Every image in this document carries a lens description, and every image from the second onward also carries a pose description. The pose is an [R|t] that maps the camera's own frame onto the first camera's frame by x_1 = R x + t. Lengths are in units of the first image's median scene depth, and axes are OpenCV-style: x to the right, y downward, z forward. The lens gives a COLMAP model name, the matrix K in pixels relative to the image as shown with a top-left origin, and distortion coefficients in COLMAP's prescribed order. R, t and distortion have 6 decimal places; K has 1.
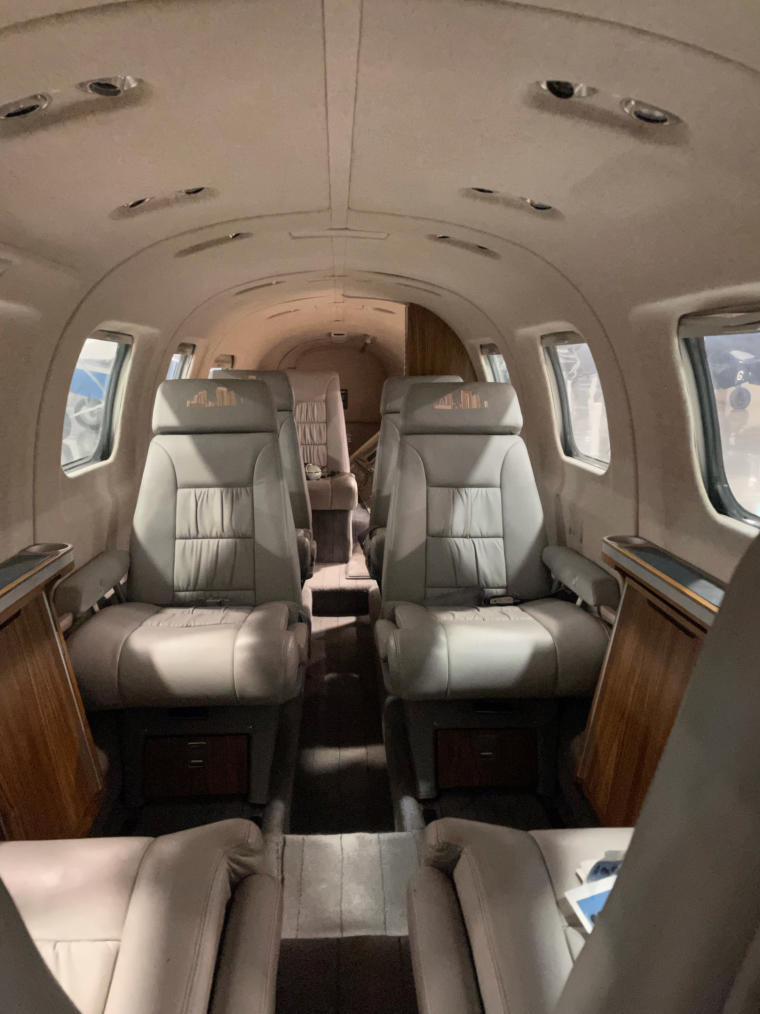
lens RADIAL K [[764.9, 0, 381.2], [0, 764.9, 510.9], [0, 0, 1]] dist [0.026057, -0.024139]
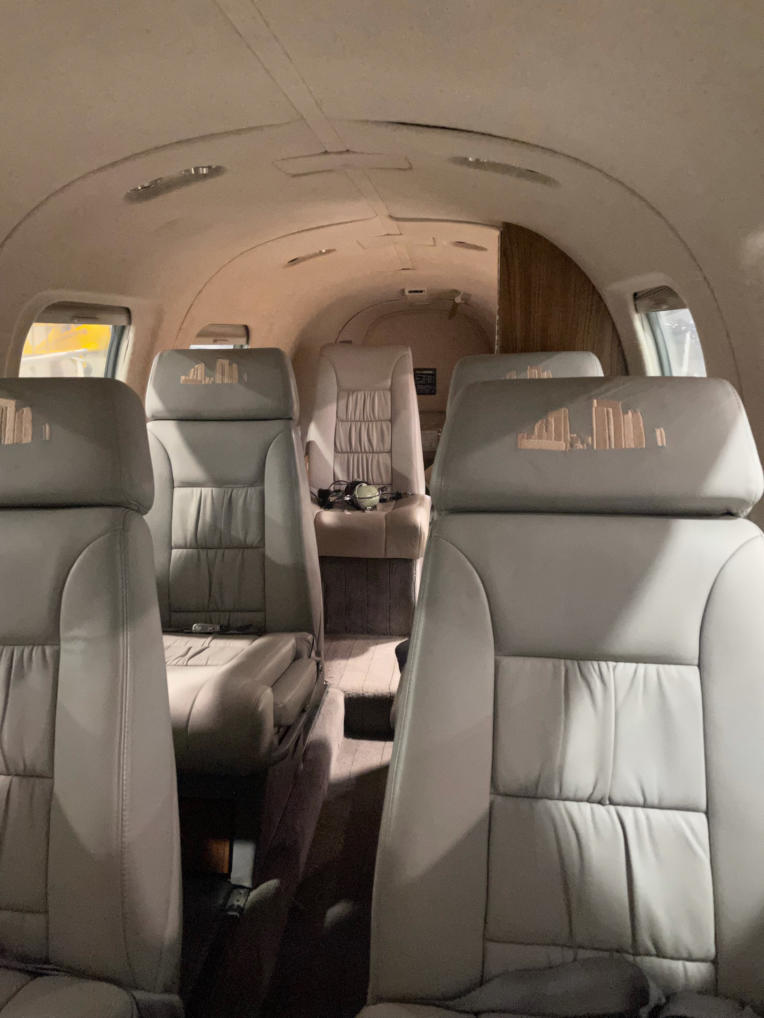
lens RADIAL K [[768.0, 0, 376.4], [0, 768.0, 503.1], [0, 0, 1]] dist [0.026057, -0.024139]
pose [[0.985320, 0.015117, -0.170047, 0.063916], [-0.010332, 0.999526, 0.028992, -0.116300], [0.170404, -0.026810, 0.985009, 0.602375]]
